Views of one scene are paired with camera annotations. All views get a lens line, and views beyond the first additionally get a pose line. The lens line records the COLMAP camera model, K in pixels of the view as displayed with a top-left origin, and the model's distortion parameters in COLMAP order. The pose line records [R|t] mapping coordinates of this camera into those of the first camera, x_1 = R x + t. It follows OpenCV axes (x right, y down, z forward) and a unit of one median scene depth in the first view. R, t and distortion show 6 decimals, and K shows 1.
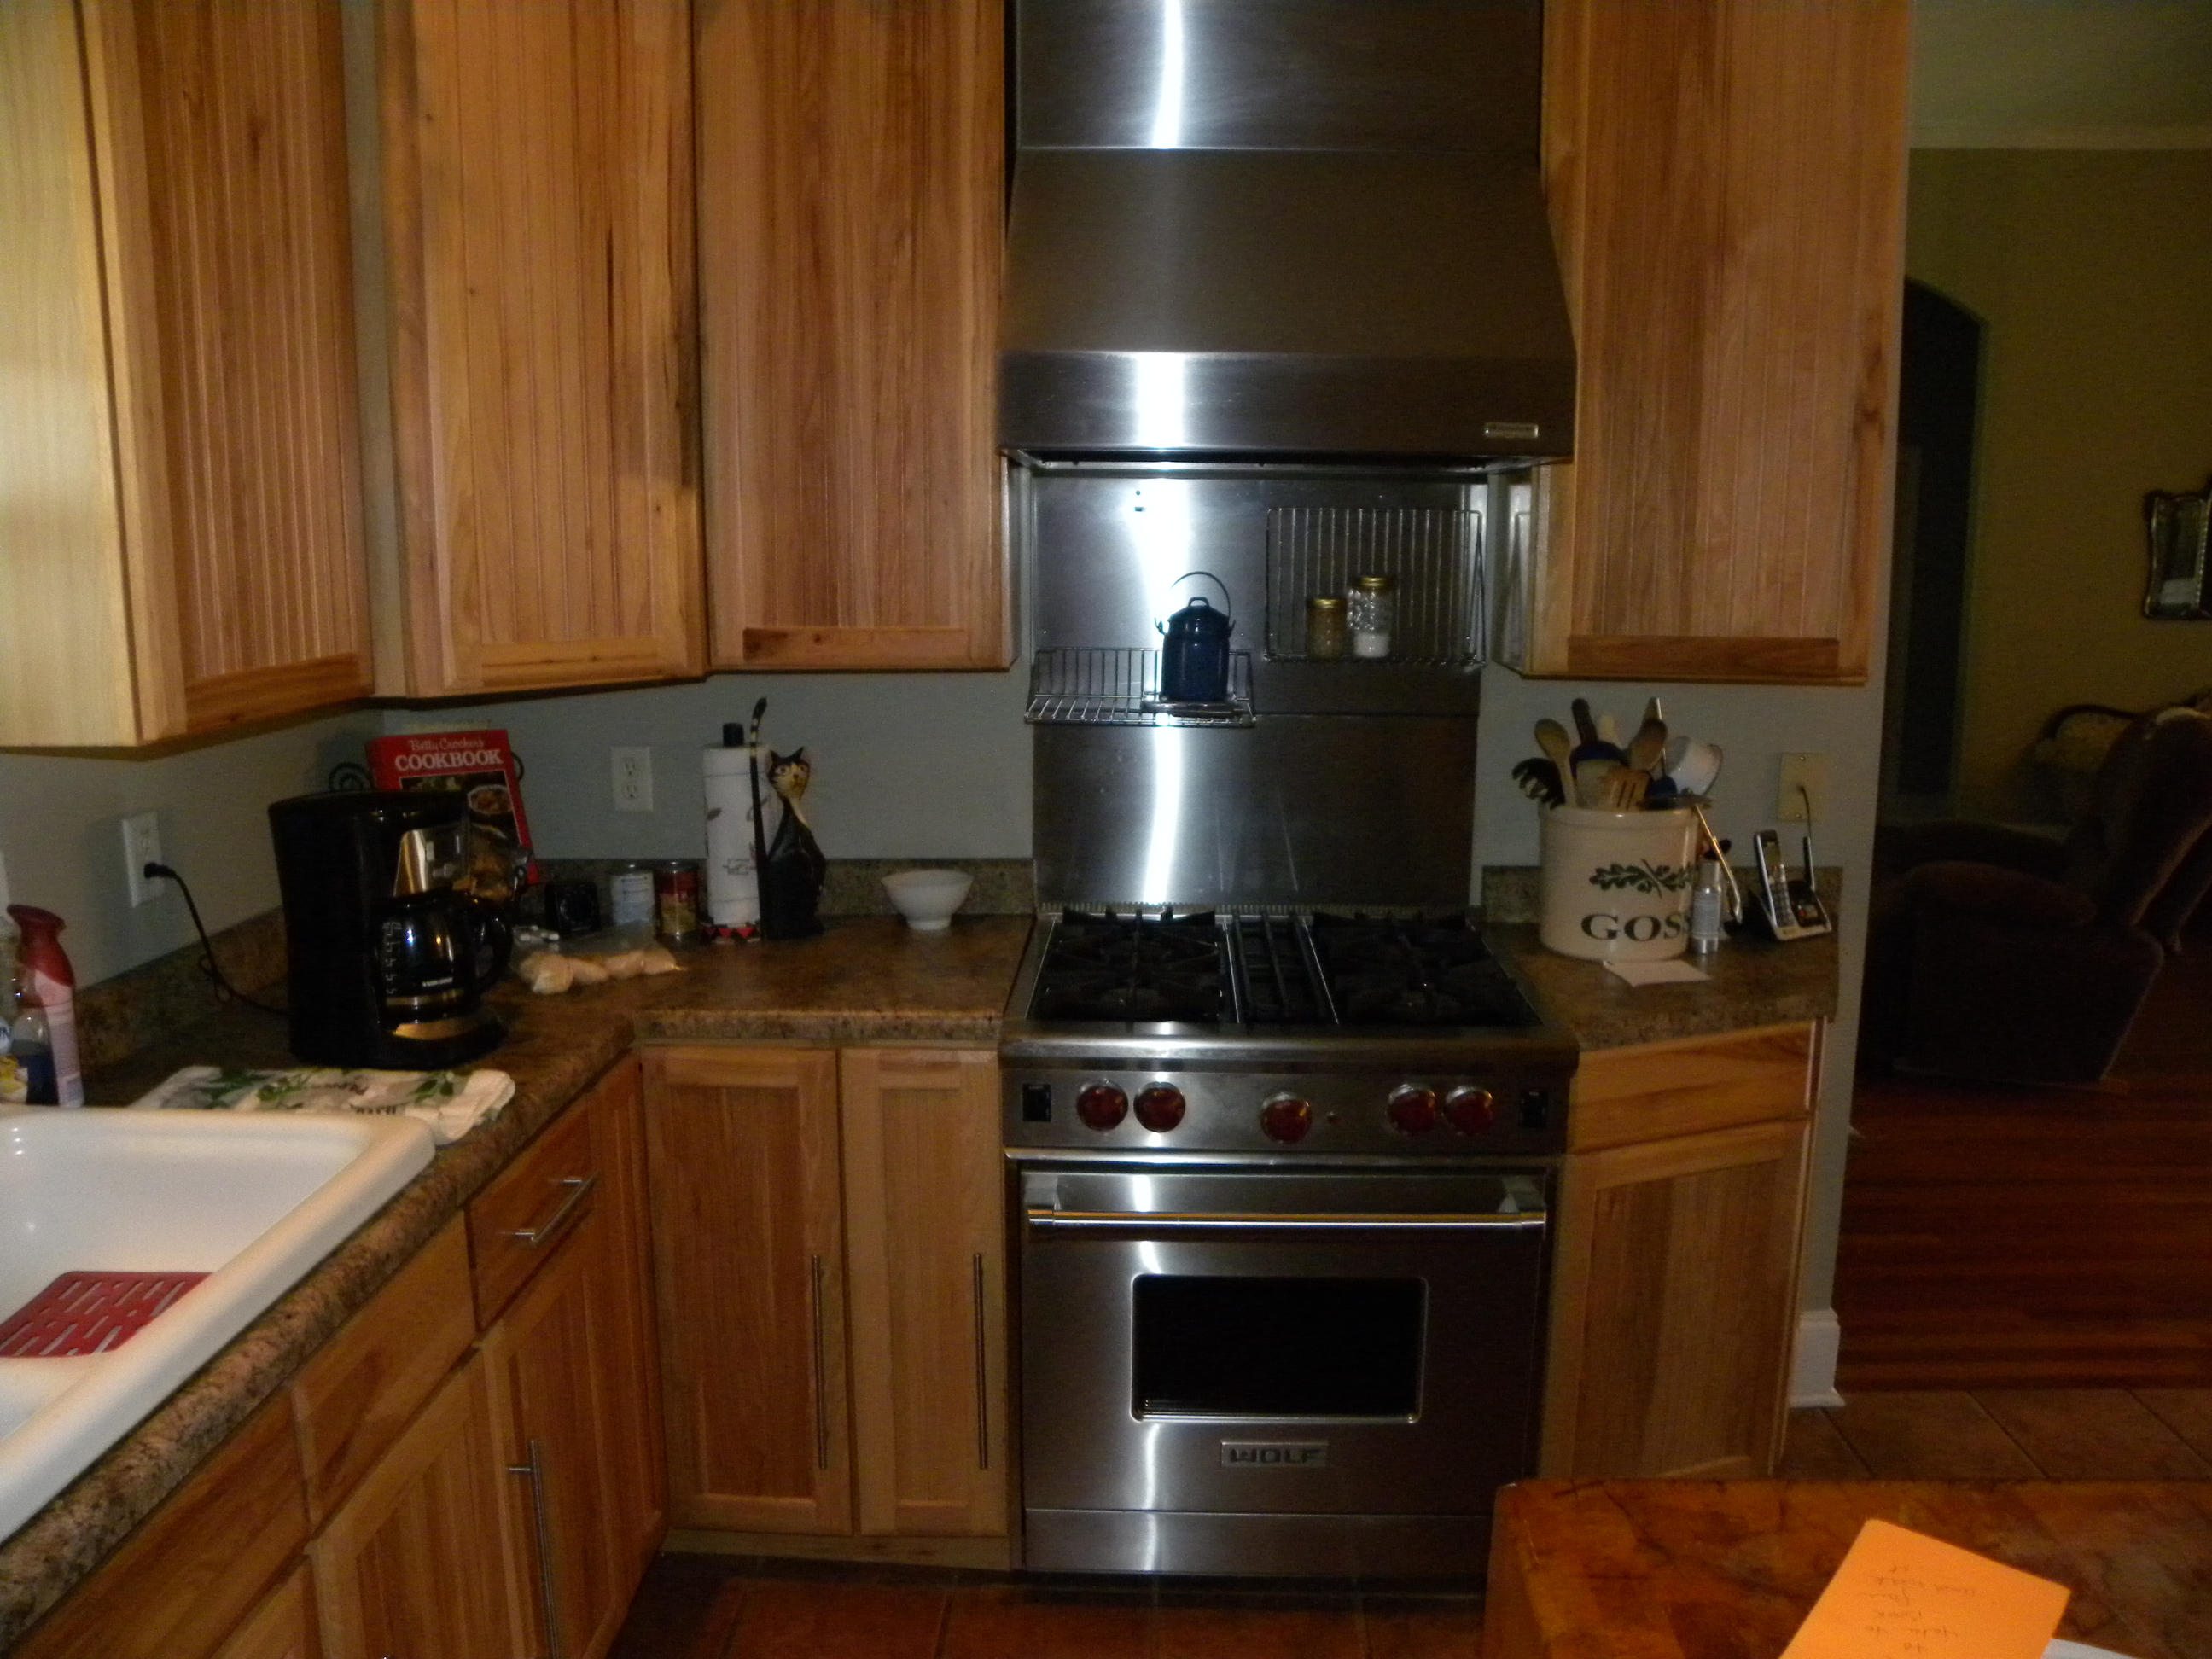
lens RADIAL K [[1665.0, 0, 1105.2], [0, 1665.0, 824.9], [0, 0, 1]] dist [-0.146759, 0.082655]
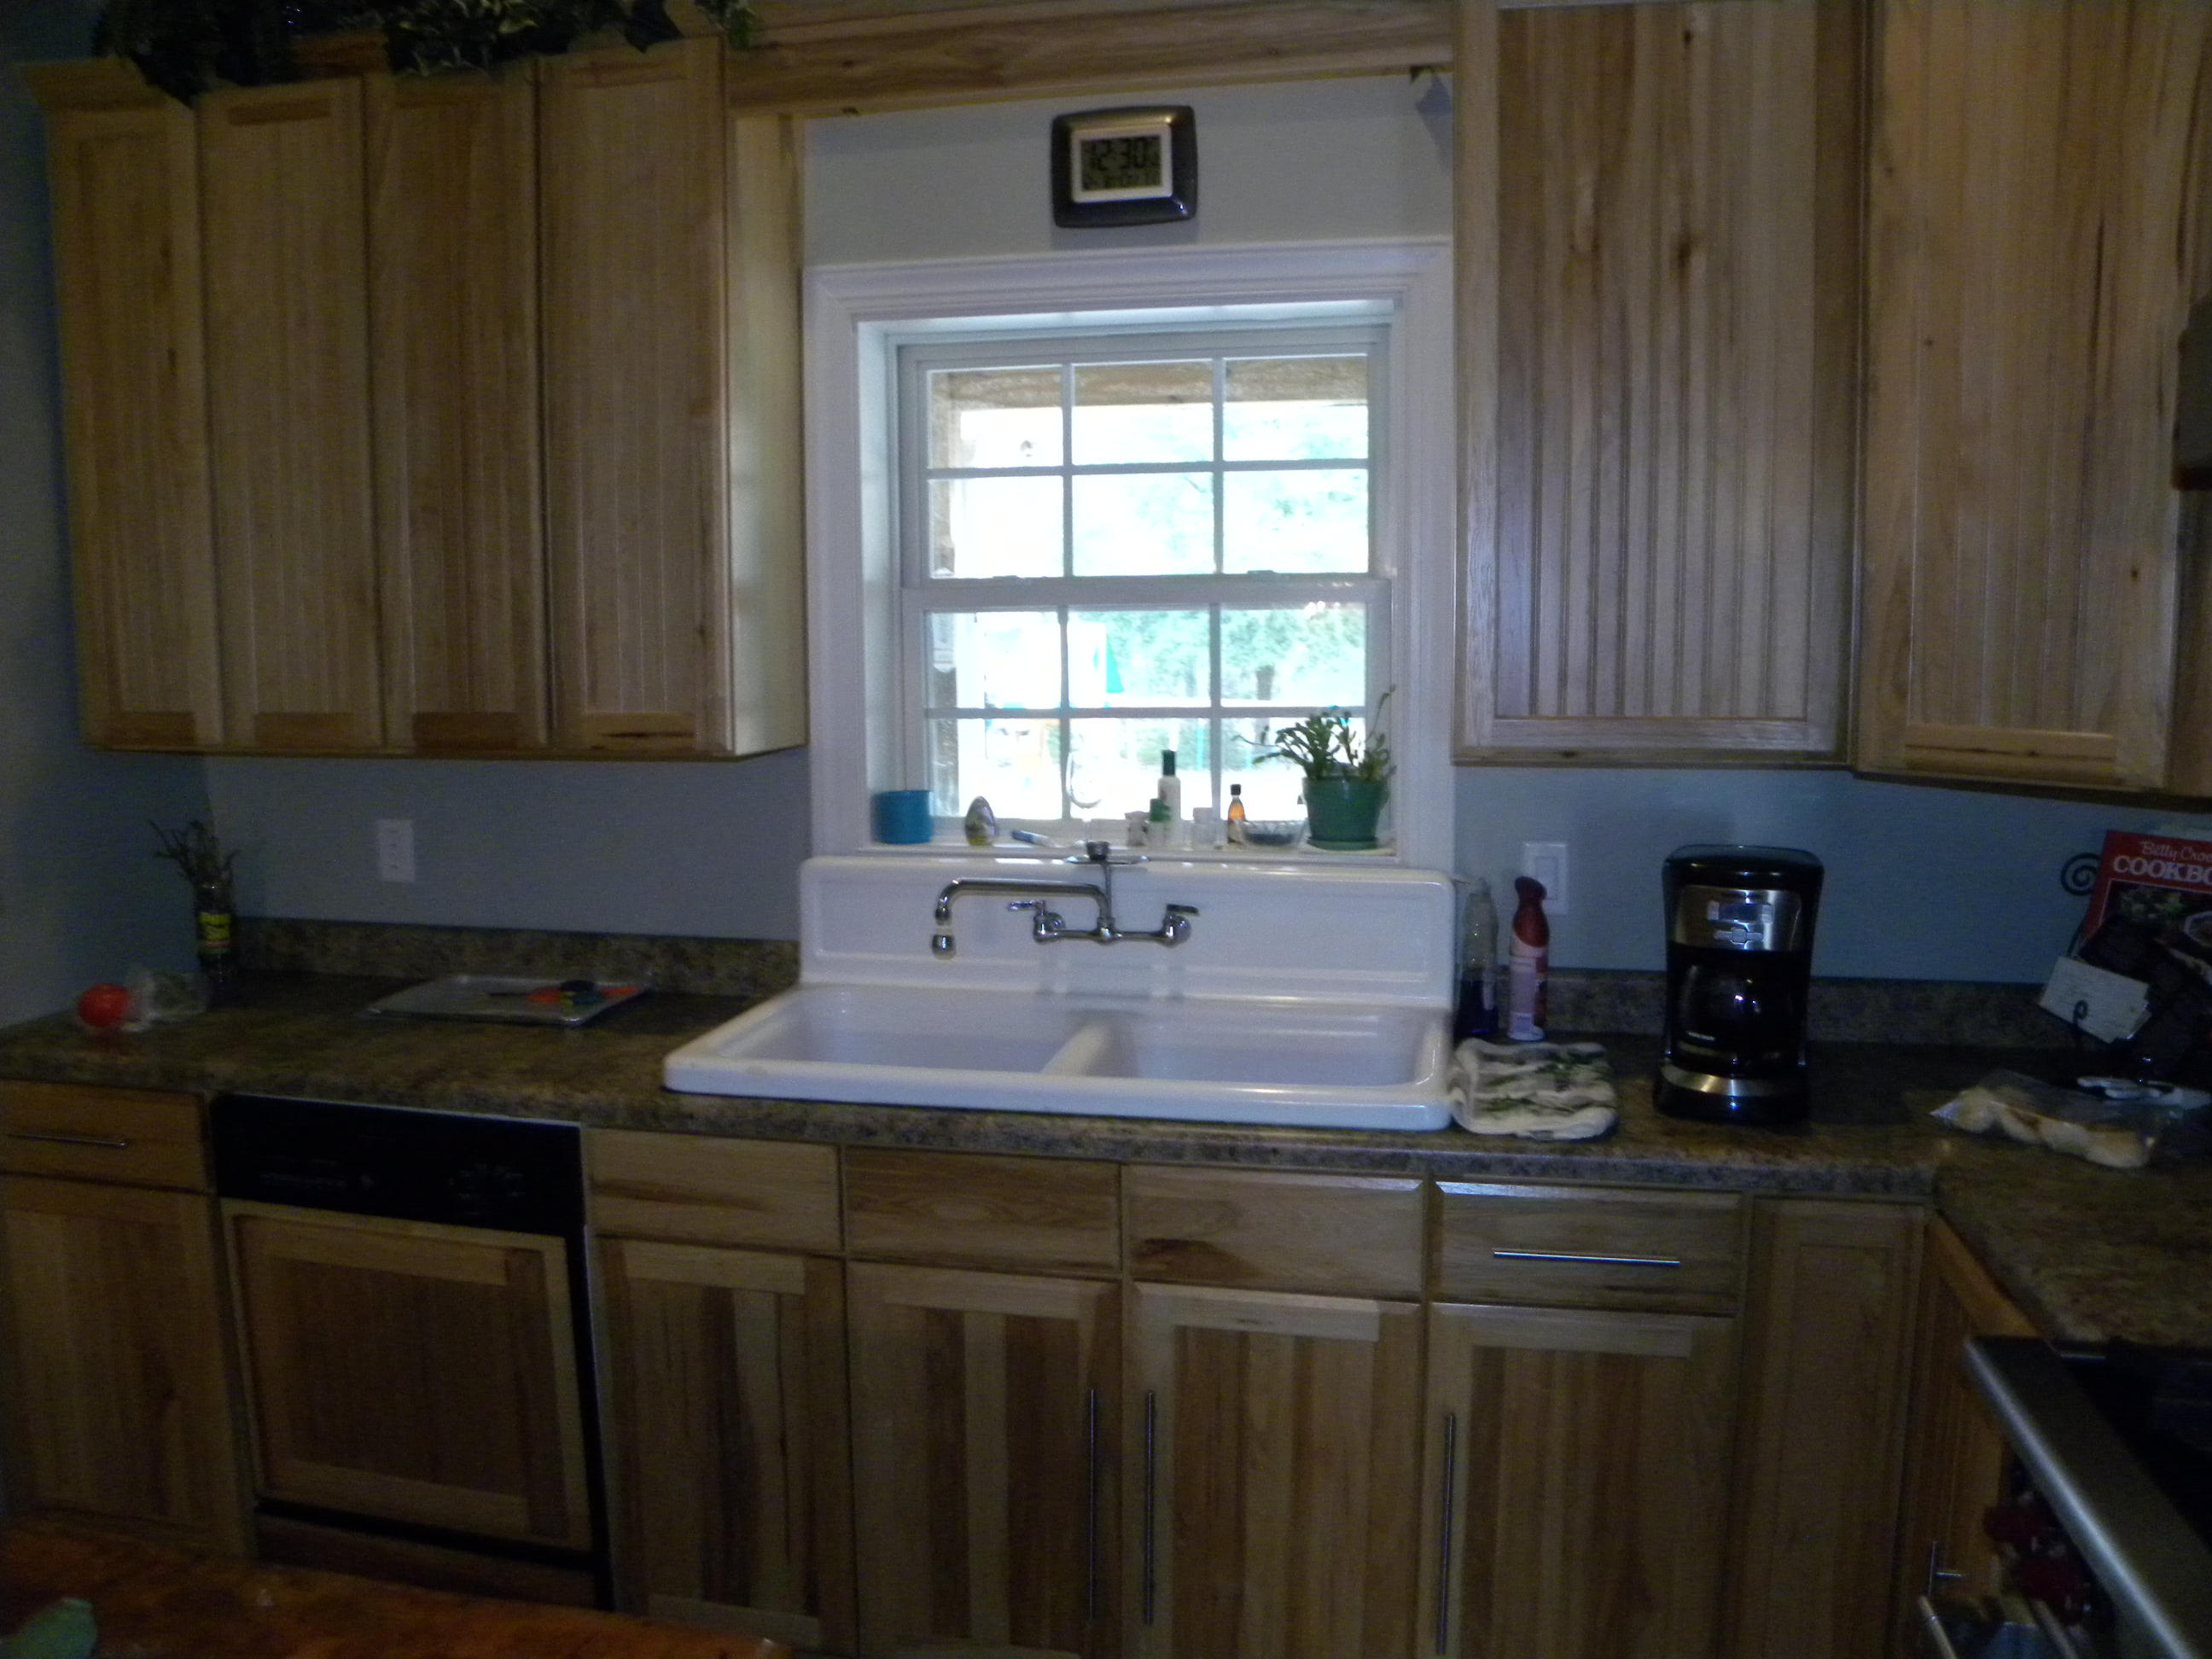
lens RADIAL K [[1665.0, 0, 1103.0], [0, 1665.0, 832.0], [0, 0, 1]] dist [-0.146759, 0.082655]
pose [[-0.174162, 0.124870, -0.976768, 0.505031], [-0.163925, 0.974410, 0.153797, -0.097330], [0.970977, 0.186902, -0.149236, 0.593007]]
